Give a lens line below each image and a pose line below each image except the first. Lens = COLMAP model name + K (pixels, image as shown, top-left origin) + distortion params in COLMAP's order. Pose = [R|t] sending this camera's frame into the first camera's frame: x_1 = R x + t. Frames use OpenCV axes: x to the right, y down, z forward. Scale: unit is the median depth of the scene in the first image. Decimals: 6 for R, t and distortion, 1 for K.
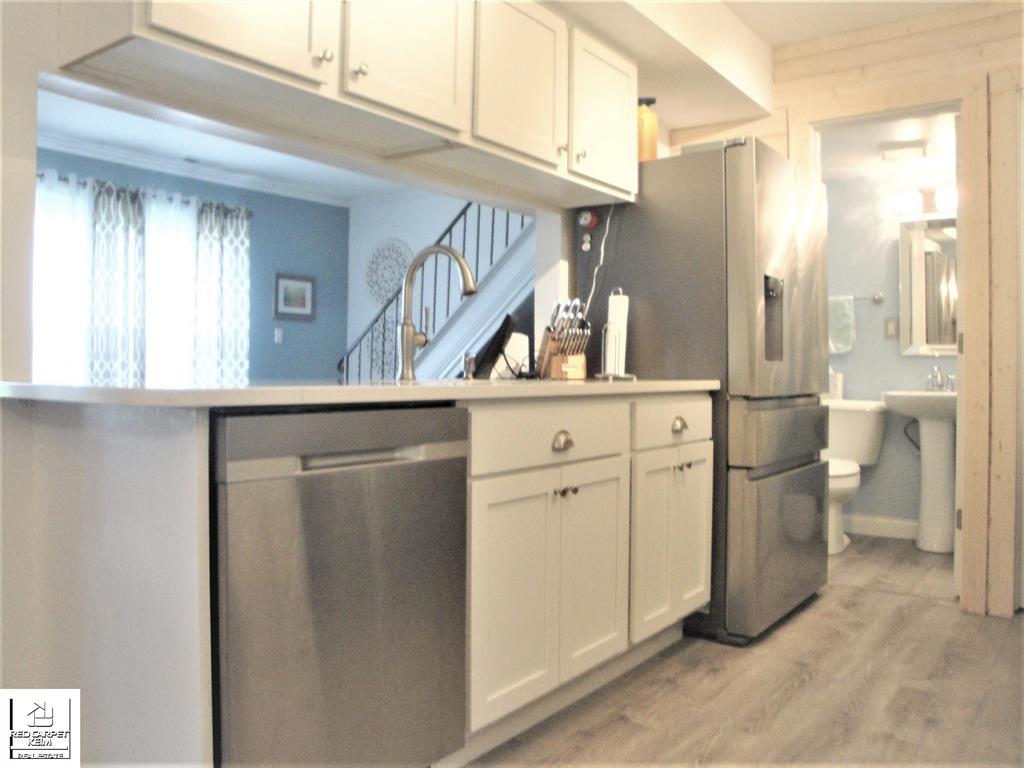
lens RADIAL K [[833.2, 0, 511.9], [0, 833.2, 374.7], [0, 0, 1]] dist [-0.132400, 0.076173]
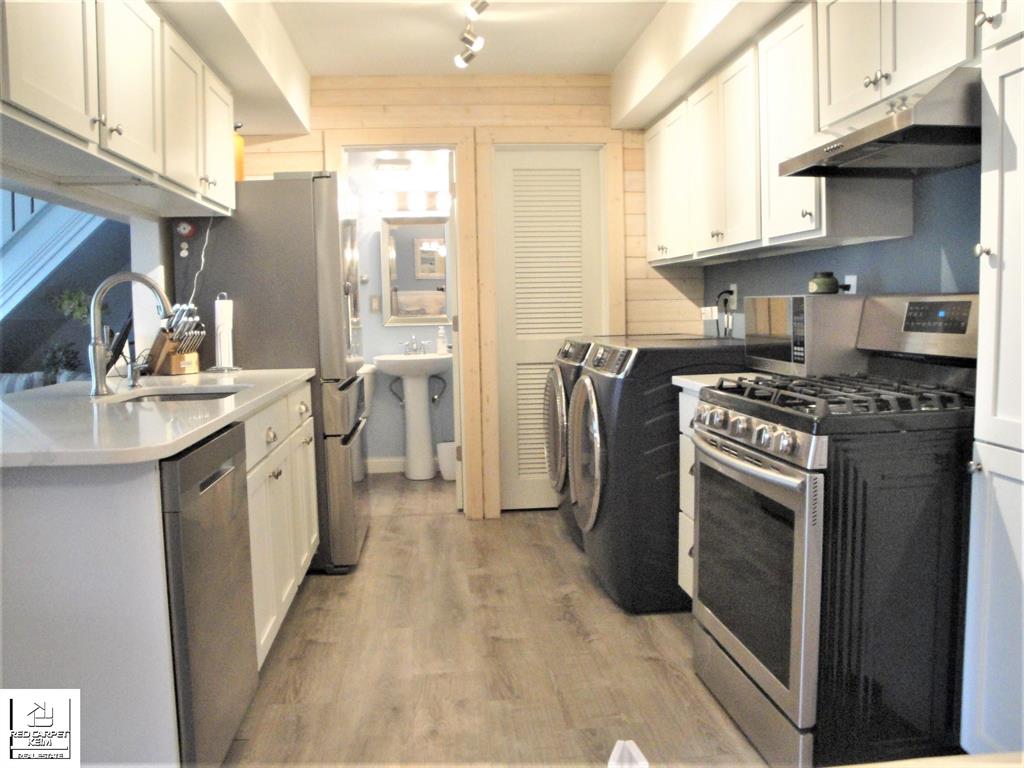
lens RADIAL K [[833.2, 0, 509.2], [0, 833.2, 382.0], [0, 0, 1]] dist [-0.132400, 0.076173]
pose [[0.749371, -0.079070, 0.657412, -0.339640], [0.027713, 0.995720, 0.088170, -0.071794], [-0.661570, -0.047853, 0.748355, -0.121911]]
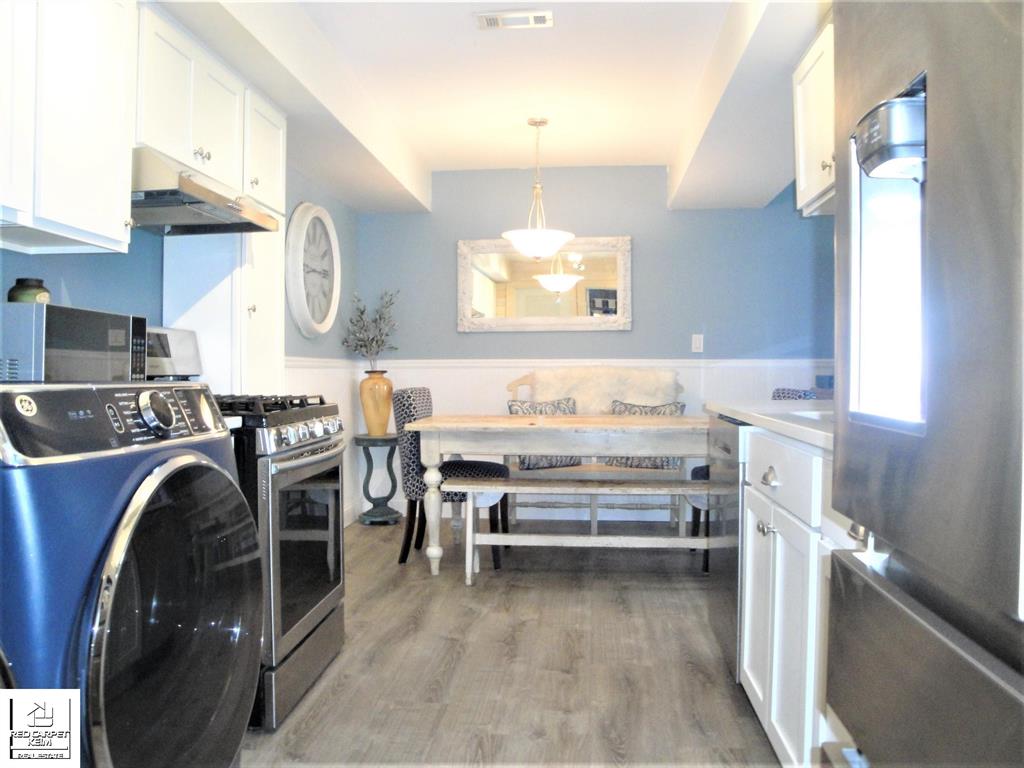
lens RADIAL K [[833.2, 0, 510.3], [0, 833.2, 381.2], [0, 0, 1]] dist [-0.132400, 0.076173]
pose [[-0.857980, -0.000269, -0.513682, 0.621746], [-0.007267, 0.999906, 0.011614, -0.024050], [0.513631, 0.013697, -0.857902, 1.245425]]
